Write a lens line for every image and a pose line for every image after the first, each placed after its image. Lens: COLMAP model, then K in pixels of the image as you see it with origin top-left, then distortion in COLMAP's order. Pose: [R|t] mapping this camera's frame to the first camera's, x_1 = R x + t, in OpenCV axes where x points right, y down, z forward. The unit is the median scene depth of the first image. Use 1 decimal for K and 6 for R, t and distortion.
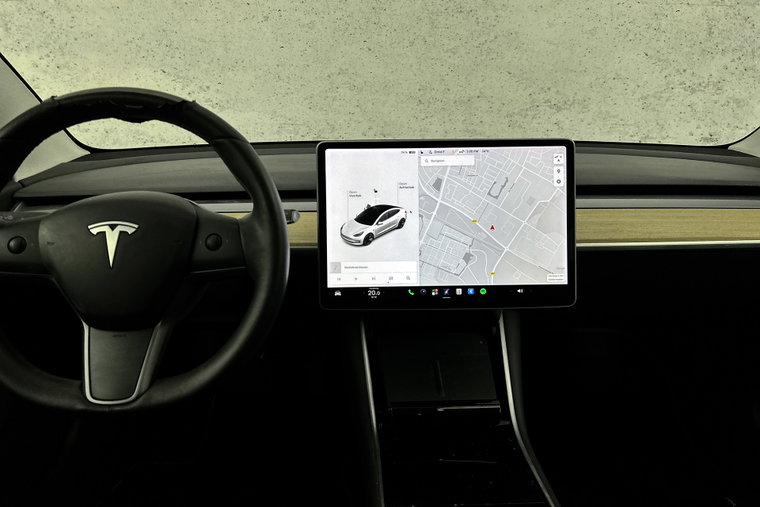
lens RADIAL K [[572.1, 0, 375.0], [0, 572.1, 262.5], [0, 0, 1]] dist [0.058689, -0.057872]
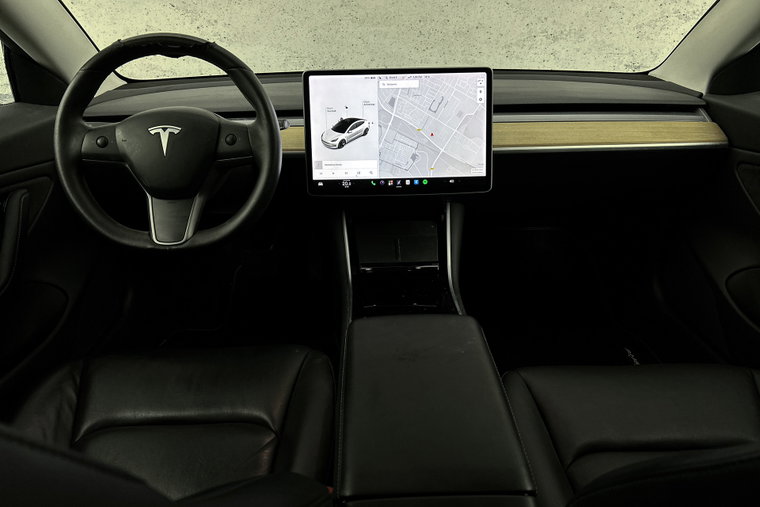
lens RADIAL K [[572.1, 0, 378.0], [0, 572.1, 265.6], [0, 0, 1]] dist [0.058689, -0.057872]
pose [[0.999829, -0.004406, -0.017951, 0.098665], [0.006388, 0.993699, 0.111900, 0.096017], [0.017345, -0.111996, 0.993557, -0.401359]]
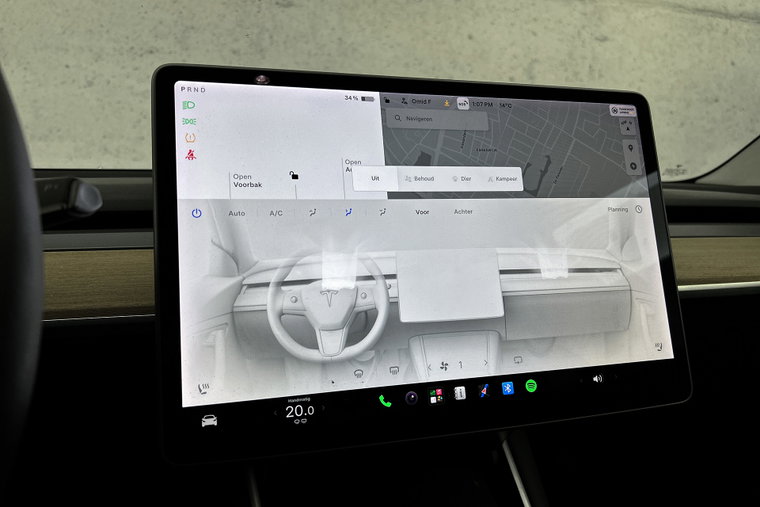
lens RADIAL K [[572.1, 0, 376.7], [0, 572.1, 253.1], [0, 0, 1]] dist [0.058689, -0.057872]
pose [[0.963478, -0.018521, 0.267145, -0.057863], [0.066350, 0.983010, -0.171143, 0.015797], [-0.259437, 0.182618, 0.948337, 0.564920]]
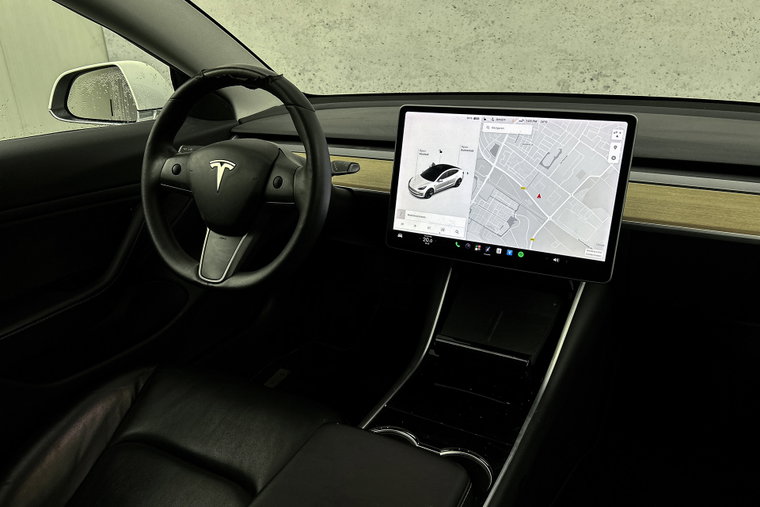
lens RADIAL K [[572.1, 0, 377.6], [0, 572.1, 266.0], [0, 0, 1]] dist [0.058689, -0.057872]
pose [[0.864218, 0.181740, -0.469146, 0.466988], [-0.124036, 0.980659, 0.151404, -0.058431], [0.487588, -0.072655, 0.870045, -0.071528]]
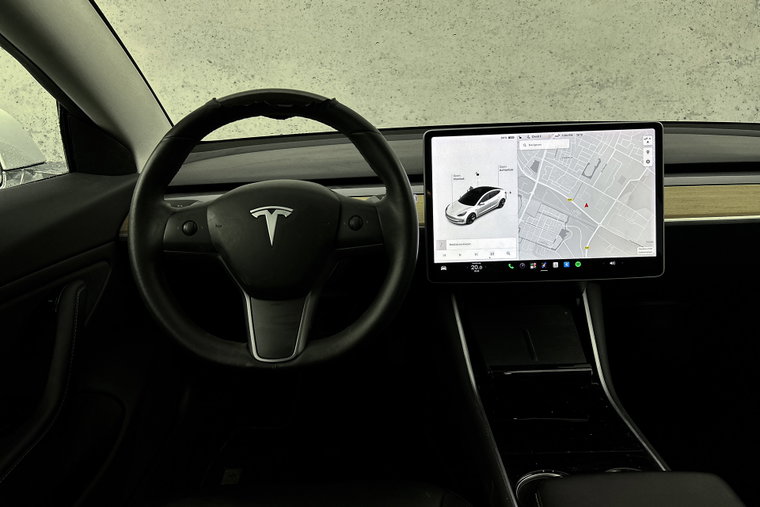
lens RADIAL K [[572.1, 0, 379.2], [0, 572.1, 262.8], [0, 0, 1]] dist [0.058689, -0.057872]
pose [[0.998998, -0.015680, -0.041919, -0.143521], [0.016893, 0.999445, 0.028726, 0.010035], [0.041445, -0.029405, 0.998708, -0.111128]]
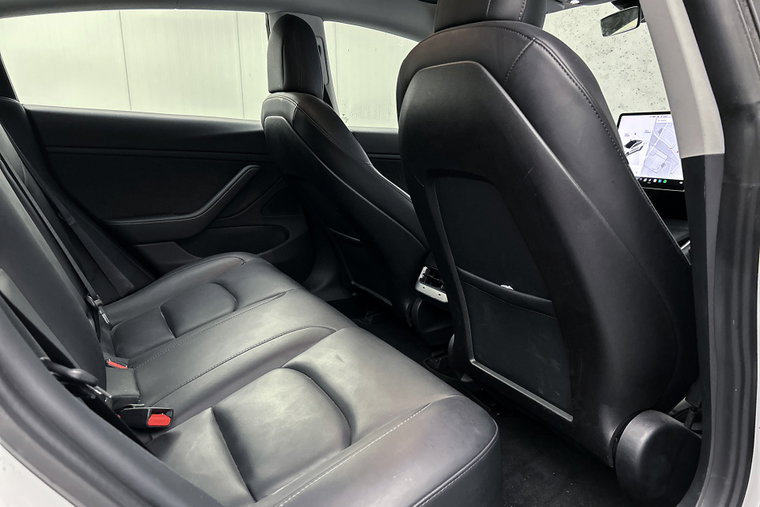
lens RADIAL K [[572.1, 0, 377.1], [0, 572.1, 255.0], [0, 0, 1]] dist [0.058689, -0.057872]
pose [[0.430422, 0.198562, -0.880517, 1.674318], [-0.238621, 0.965830, 0.101156, 0.351824], [0.870515, 0.166570, 0.463095, -0.877724]]
